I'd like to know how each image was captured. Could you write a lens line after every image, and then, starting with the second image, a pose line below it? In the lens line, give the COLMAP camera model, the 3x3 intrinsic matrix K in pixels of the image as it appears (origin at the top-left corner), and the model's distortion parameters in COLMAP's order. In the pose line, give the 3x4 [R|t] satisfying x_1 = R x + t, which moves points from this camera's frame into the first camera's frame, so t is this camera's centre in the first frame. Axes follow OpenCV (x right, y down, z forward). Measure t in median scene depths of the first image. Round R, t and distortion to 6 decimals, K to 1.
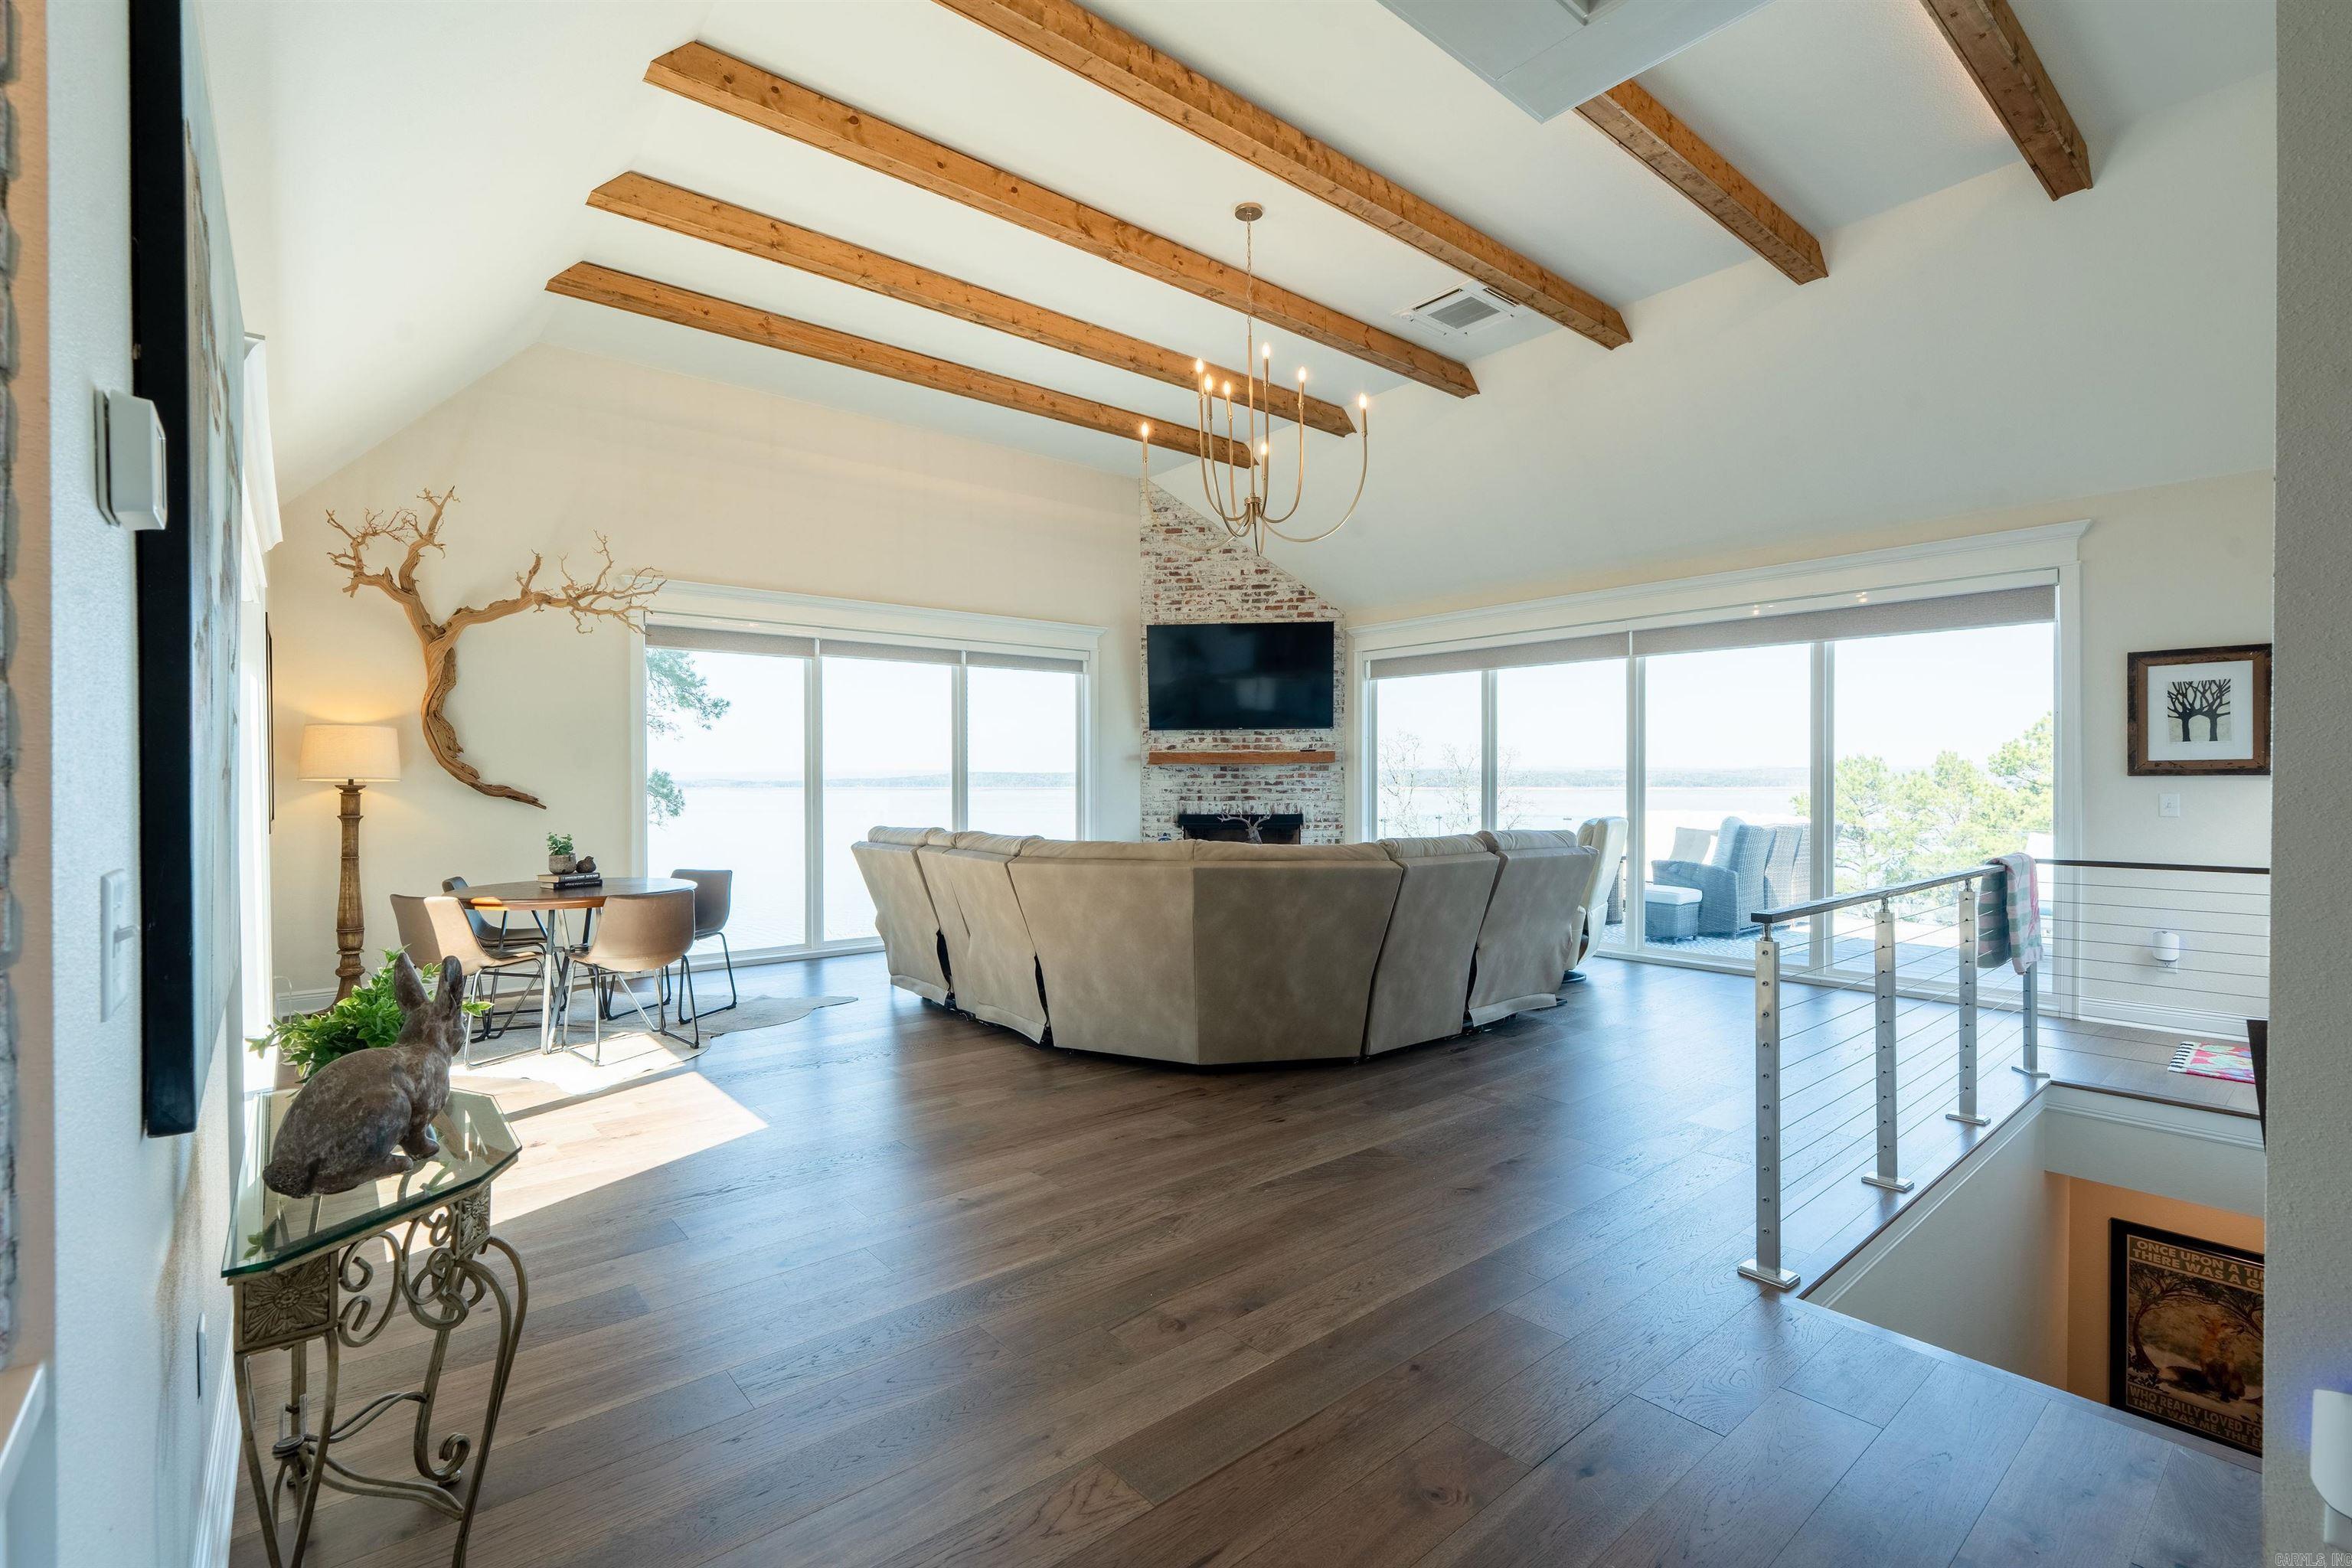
lens RADIAL K [[1052.3, 0, 1173.8], [0, 1052.3, 784.9], [0, 0, 1]] dist [-0.006799, 0.003186]
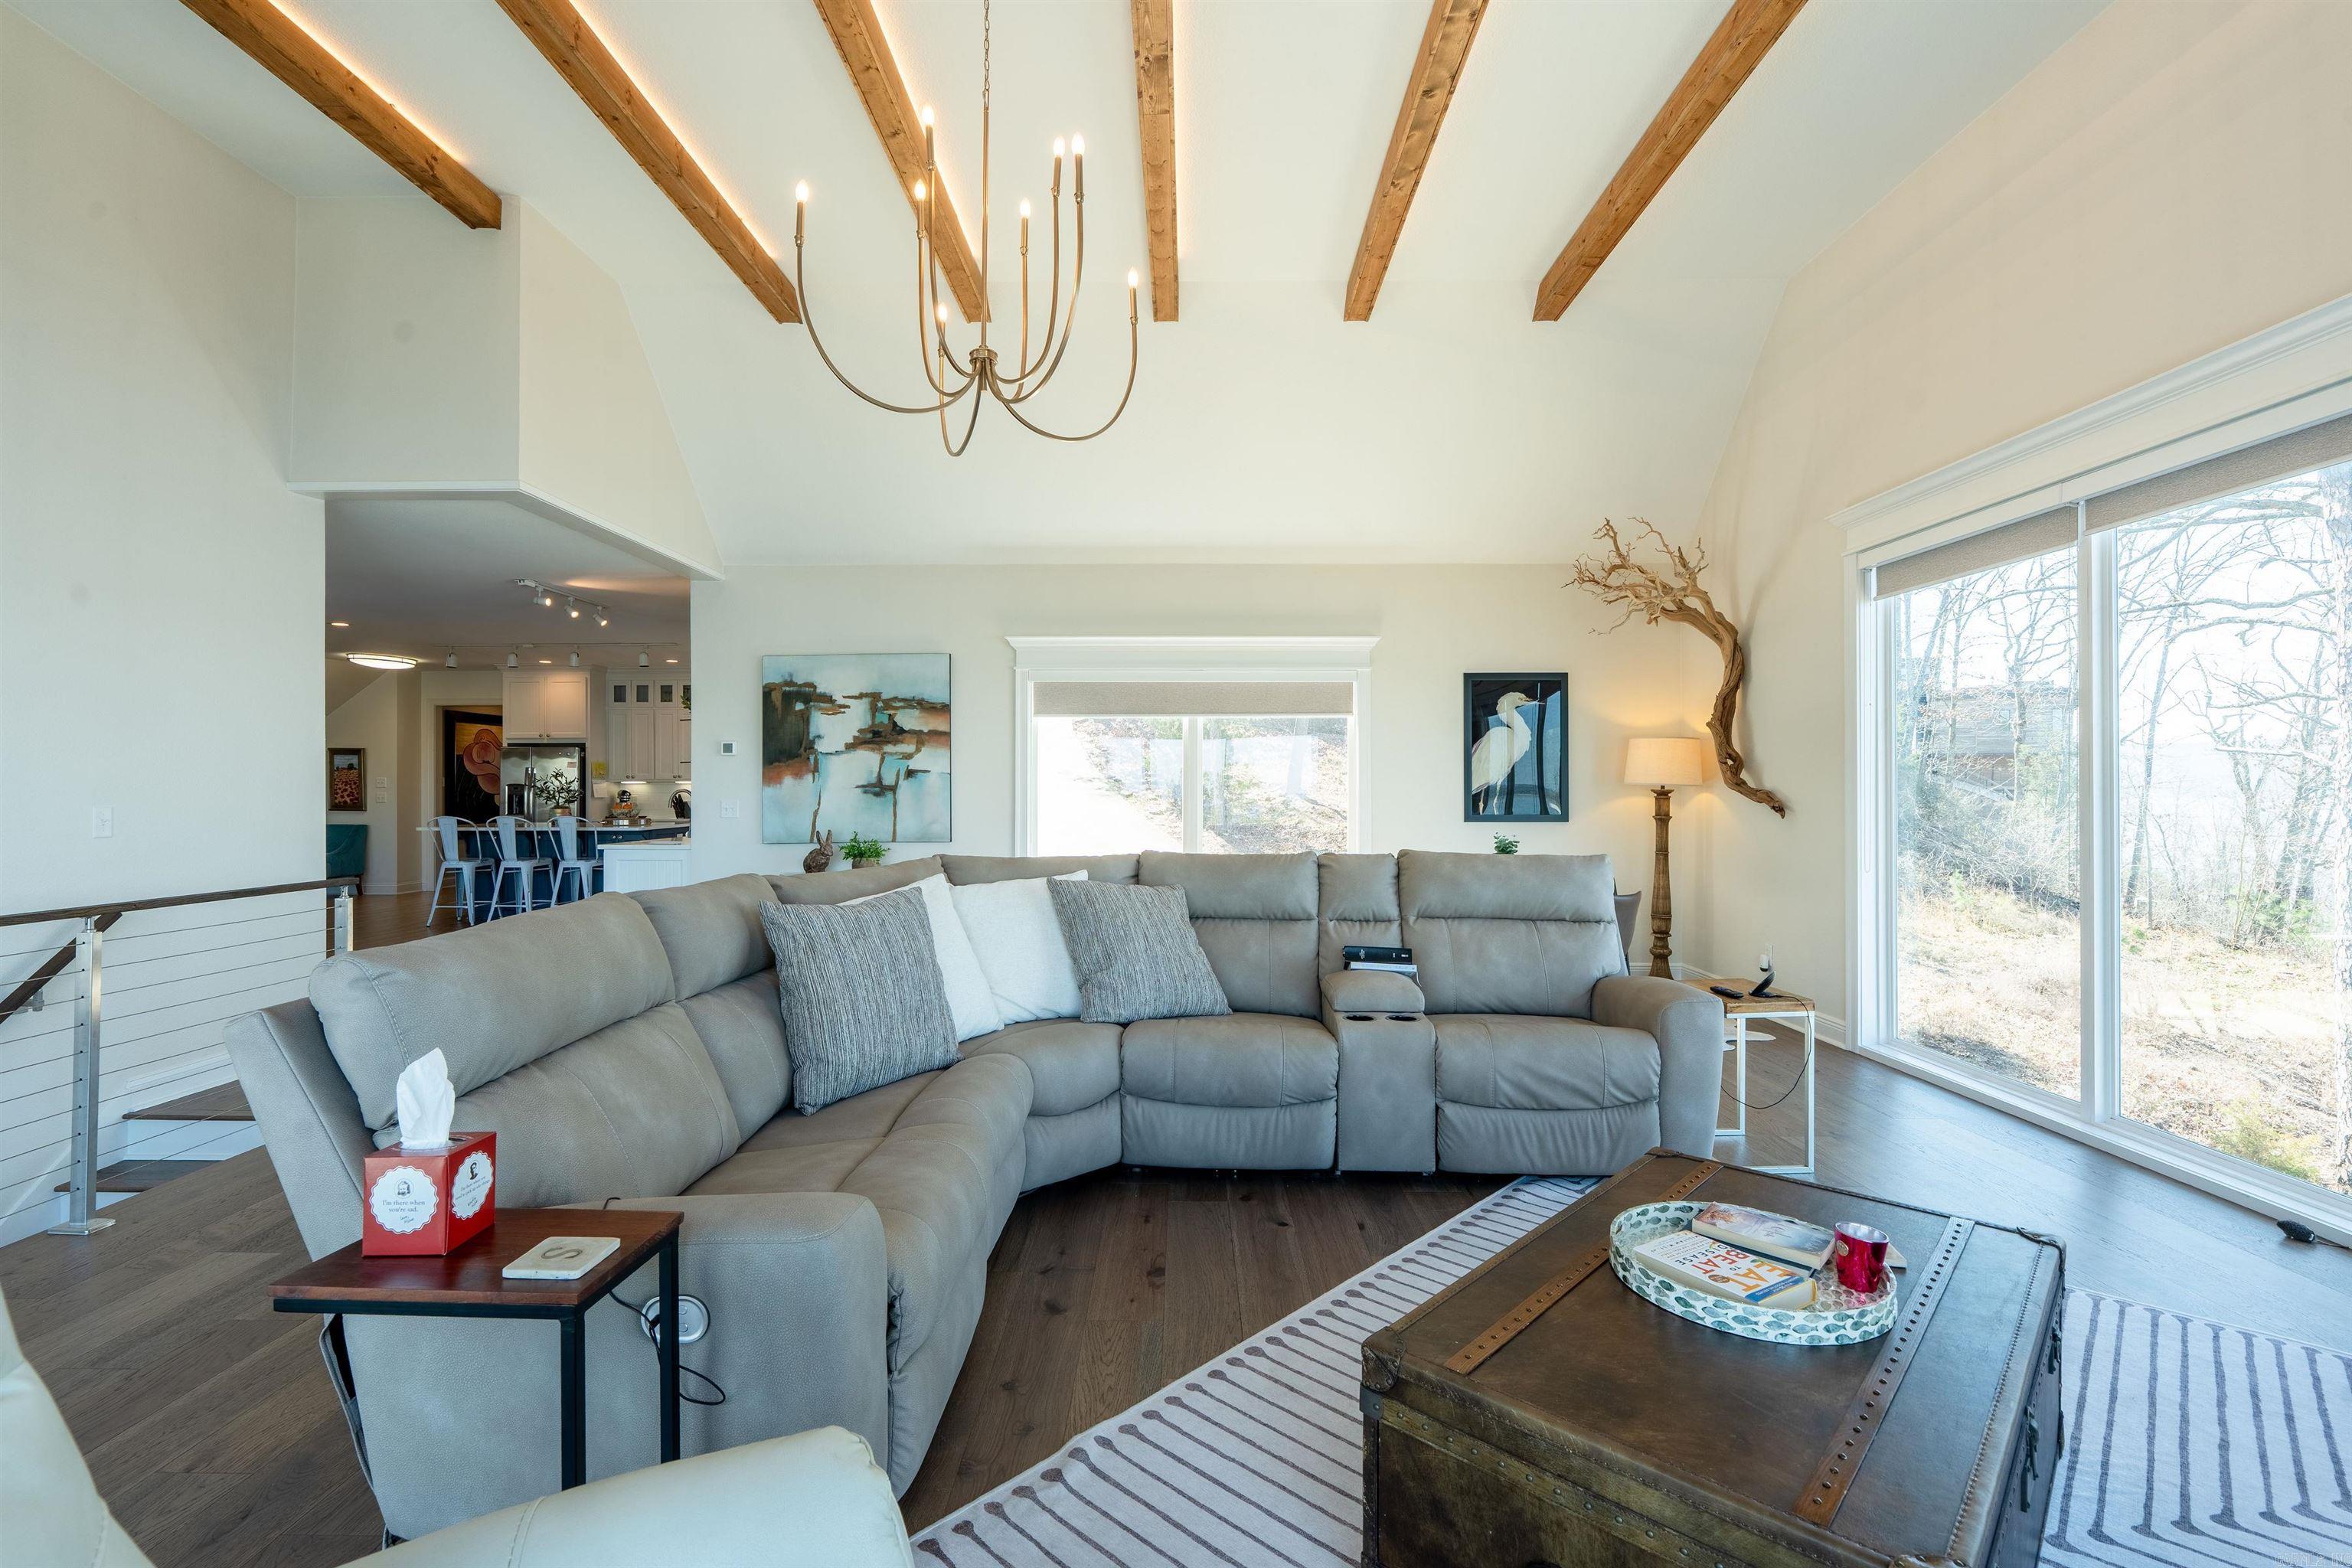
lens RADIAL K [[1052.3, 0, 1175.9], [0, 1052.3, 796.1], [0, 0, 1]] dist [-0.006799, 0.003186]
pose [[-0.648996, 0.007614, -0.760754, 0.295207], [-0.000714, 0.999943, 0.010617, -0.003082], [0.760792, 0.007434, -0.648953, 0.906530]]
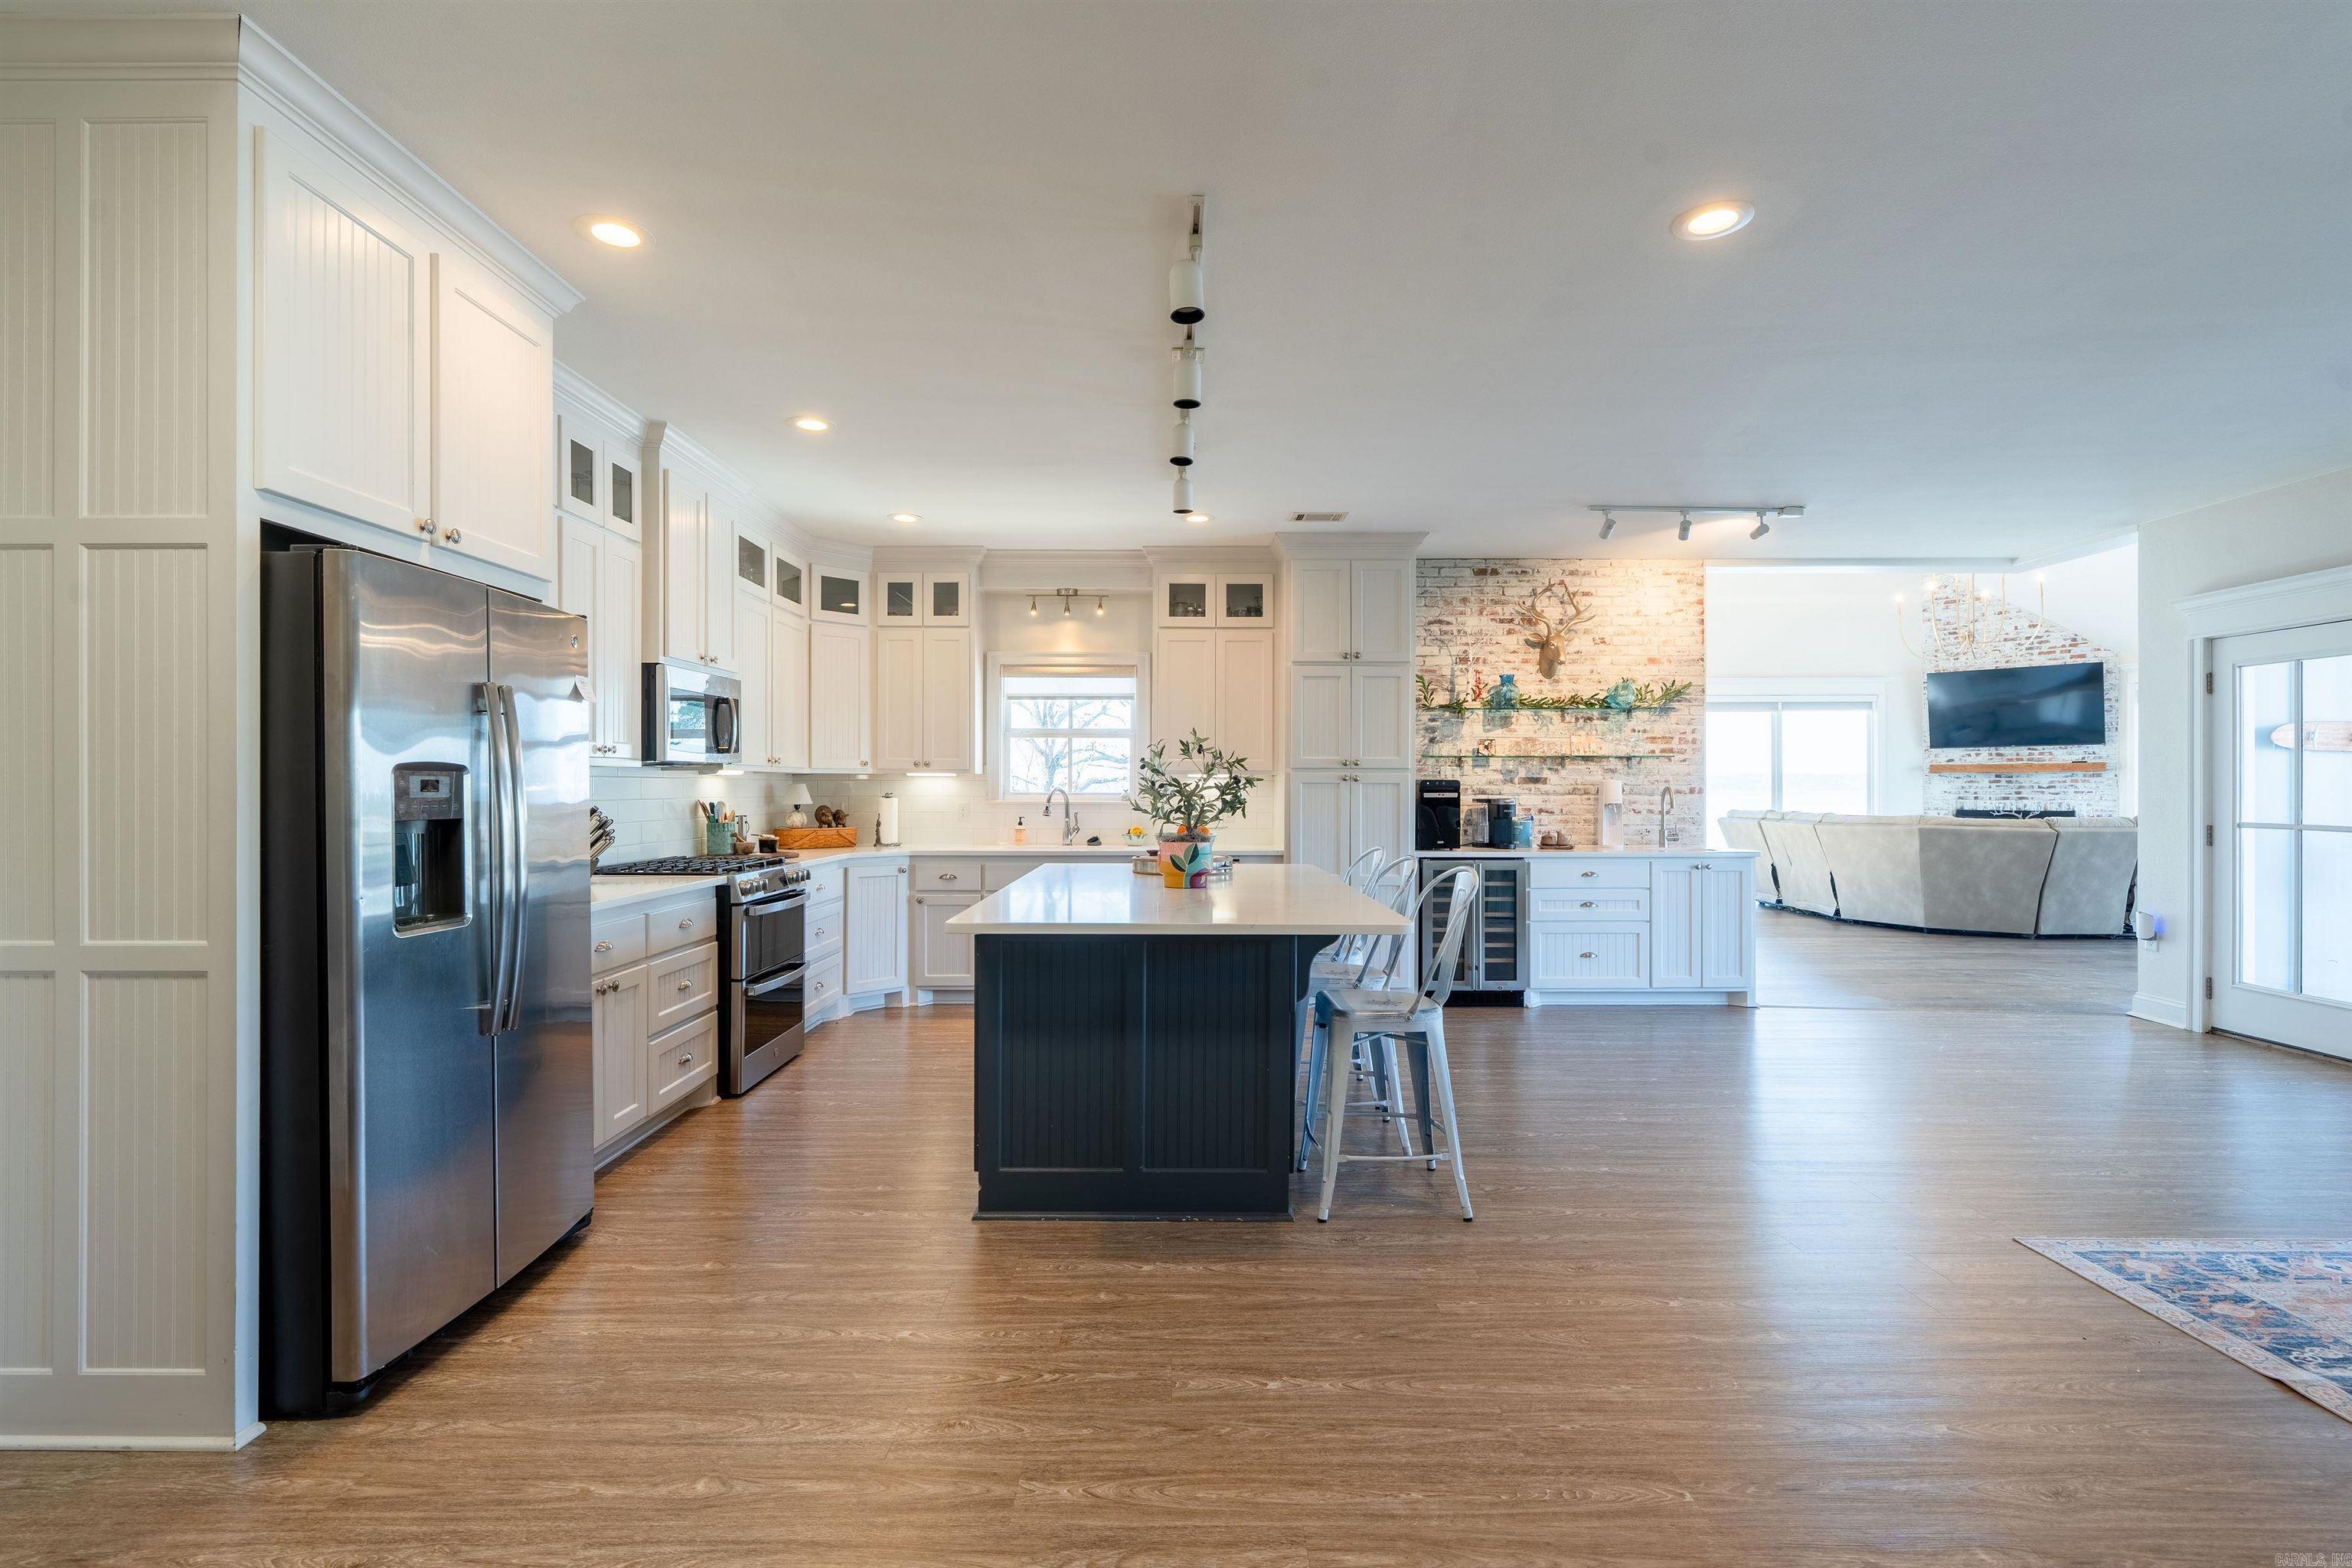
lens RADIAL K [[1052.3, 0, 1173.1], [0, 1052.3, 780.7], [0, 0, 1]] dist [-0.006799, 0.003186]
pose [[0.766085, -0.001080, -0.642738, 0.112731], [-0.003237, 0.999979, -0.005539, 0.001243], [0.642731, 0.006324, 0.766066, -0.774568]]
